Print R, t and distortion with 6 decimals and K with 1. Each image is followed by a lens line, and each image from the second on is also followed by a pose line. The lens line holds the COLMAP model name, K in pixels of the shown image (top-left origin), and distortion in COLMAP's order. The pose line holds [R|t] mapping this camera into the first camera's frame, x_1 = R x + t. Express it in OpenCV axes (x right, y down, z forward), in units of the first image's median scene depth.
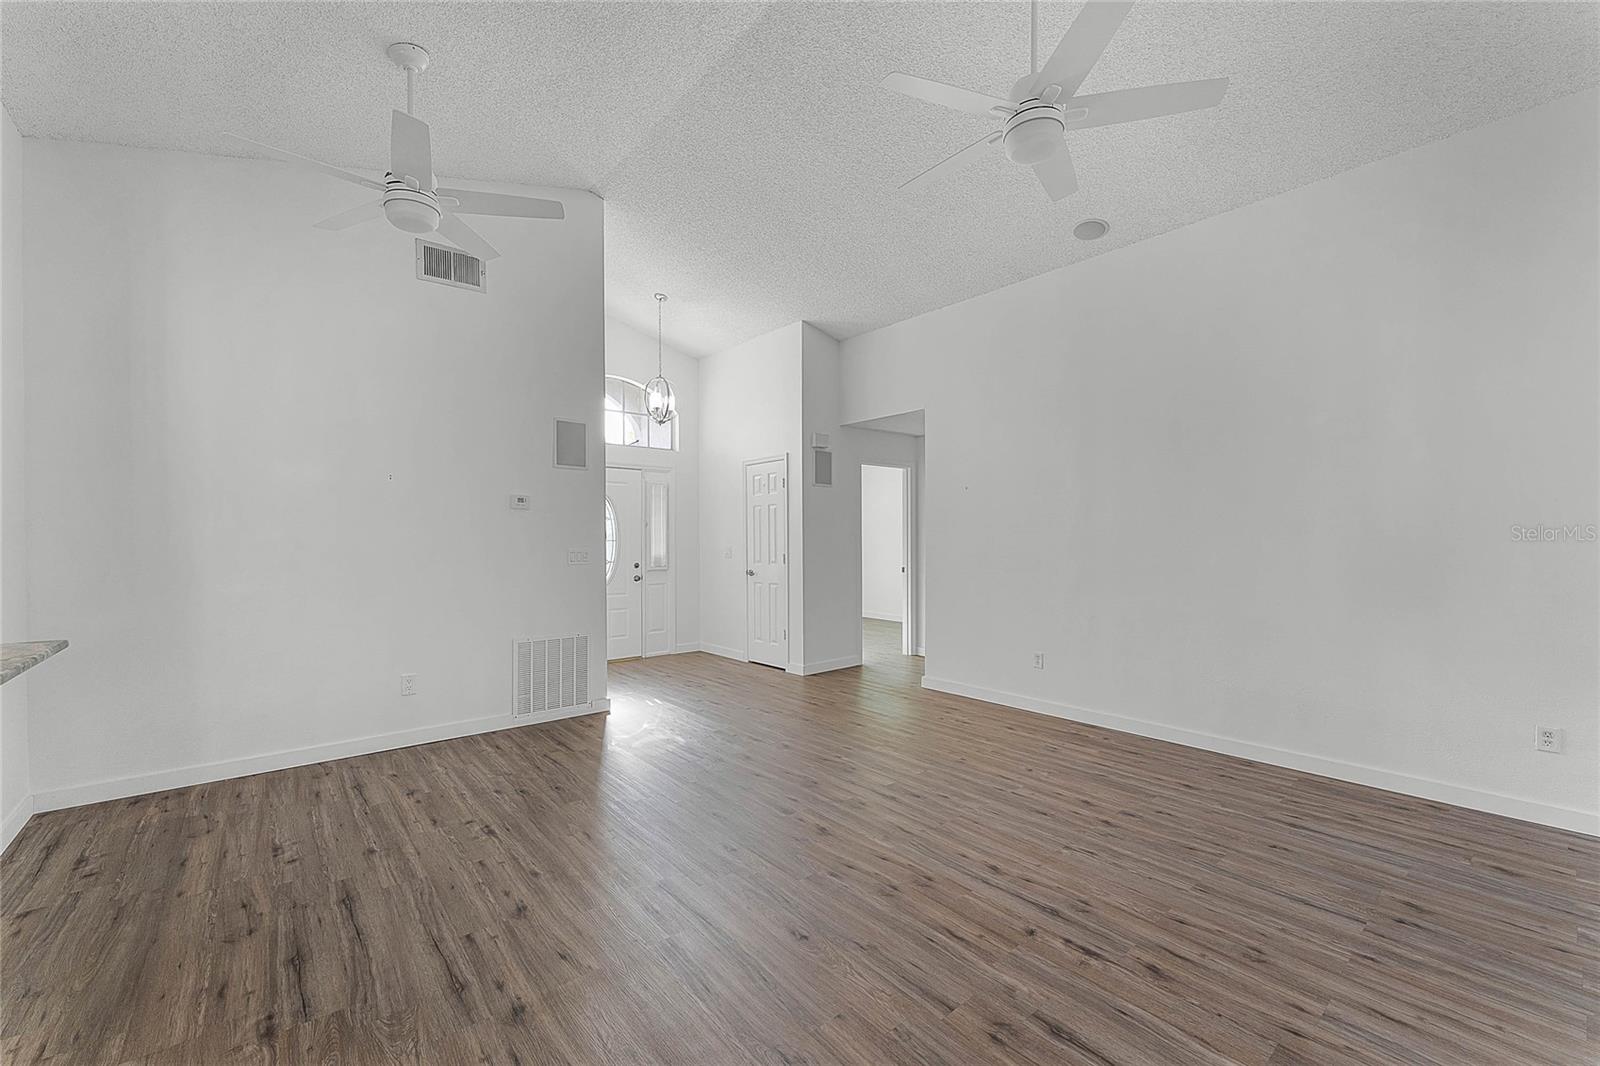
lens RADIAL K [[644.8, 0, 797.7], [0, 644.8, 534.7], [0, 0, 1]] dist [-0.000556, -0.000579]
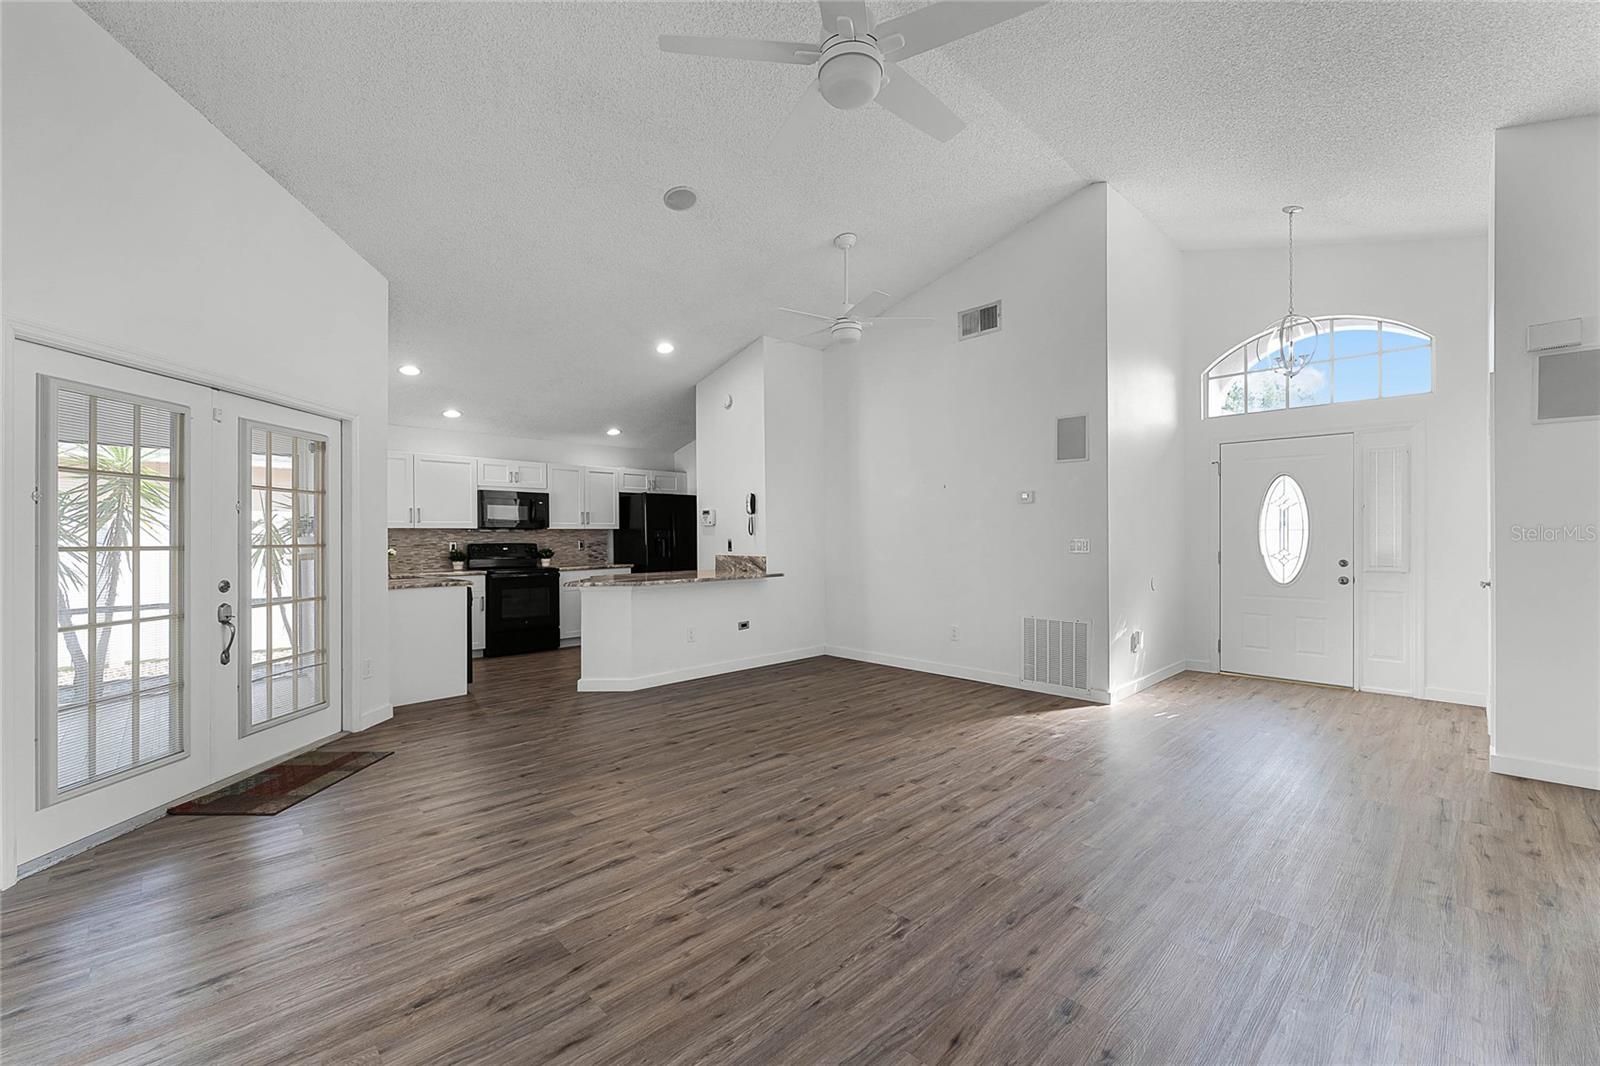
lens RADIAL K [[644.8, 0, 777.4], [0, 644.8, 538.3], [0, 0, 1]] dist [-0.000556, -0.000579]
pose [[0.074483, 0.010652, -0.997165, 1.325854], [0.012285, 0.999857, 0.011598, 0.007388], [0.997147, -0.013114, 0.074342, 0.882174]]
